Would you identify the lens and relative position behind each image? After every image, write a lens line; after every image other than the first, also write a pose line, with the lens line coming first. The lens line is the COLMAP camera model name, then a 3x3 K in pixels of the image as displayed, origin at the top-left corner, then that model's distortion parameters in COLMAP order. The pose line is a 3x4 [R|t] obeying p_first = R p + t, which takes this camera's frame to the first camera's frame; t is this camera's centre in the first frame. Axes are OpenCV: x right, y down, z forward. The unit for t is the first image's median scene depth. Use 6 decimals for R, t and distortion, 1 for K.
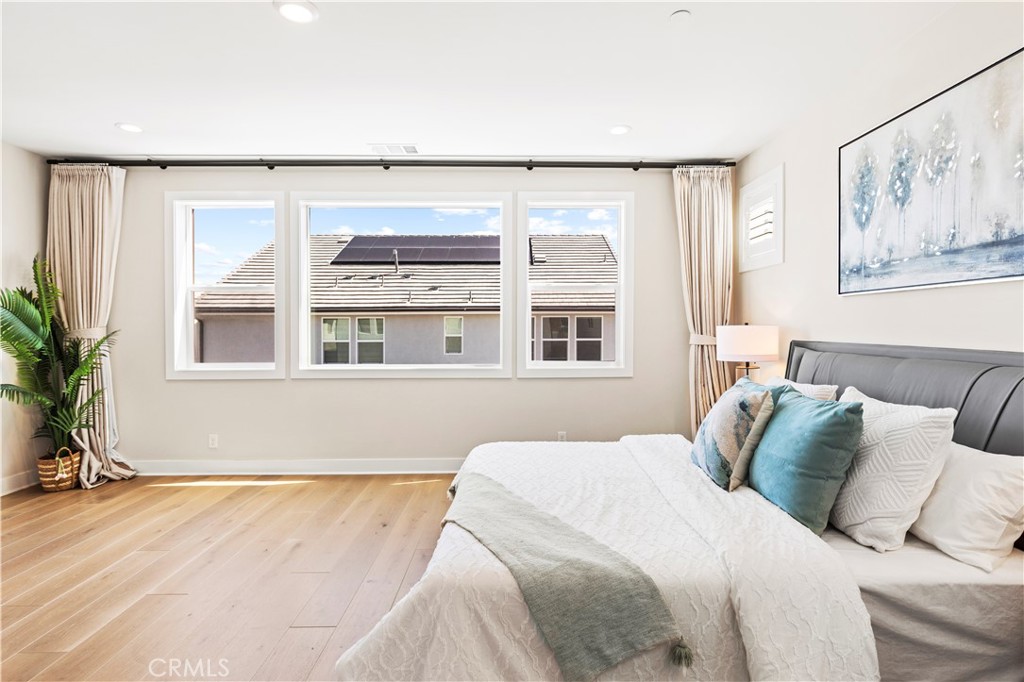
lens RADIAL K [[533.9, 0, 489.9], [0, 533.9, 332.8], [0, 0, 1]] dist [-0.000322, -0.000397]
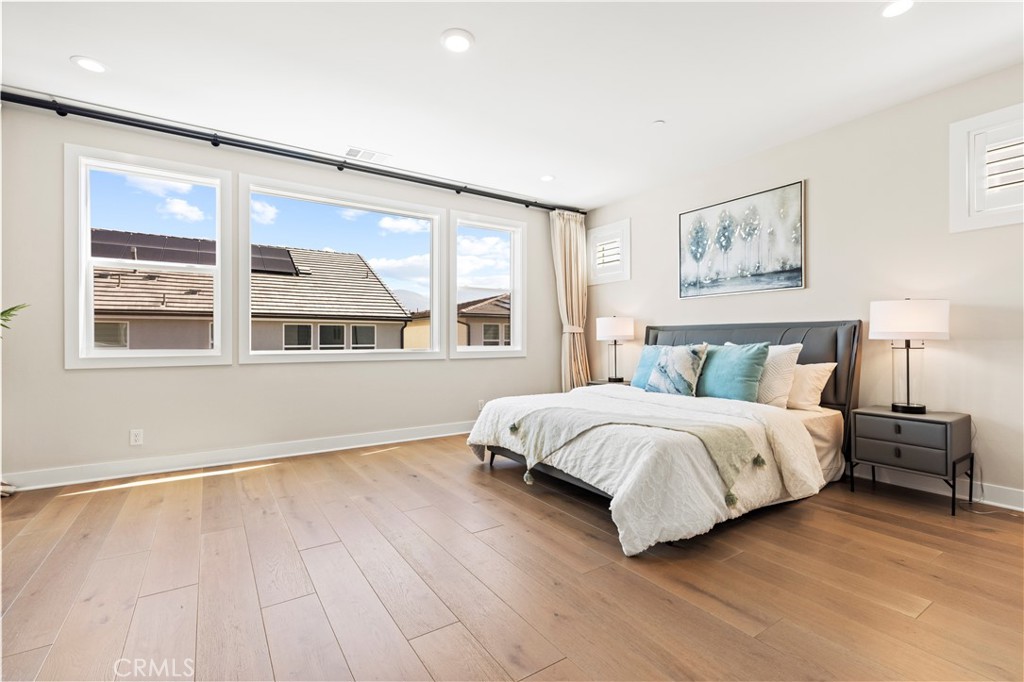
lens RADIAL K [[465.7, 0, 513.3], [0, 465.7, 337.7], [0, 0, 1]] dist [0.007923, -0.000300]
pose [[0.840748, 0.004336, 0.541410, -0.680769], [0.003264, 0.999909, -0.013077, 0.082669], [-0.541418, 0.012762, 0.840657, 0.016132]]
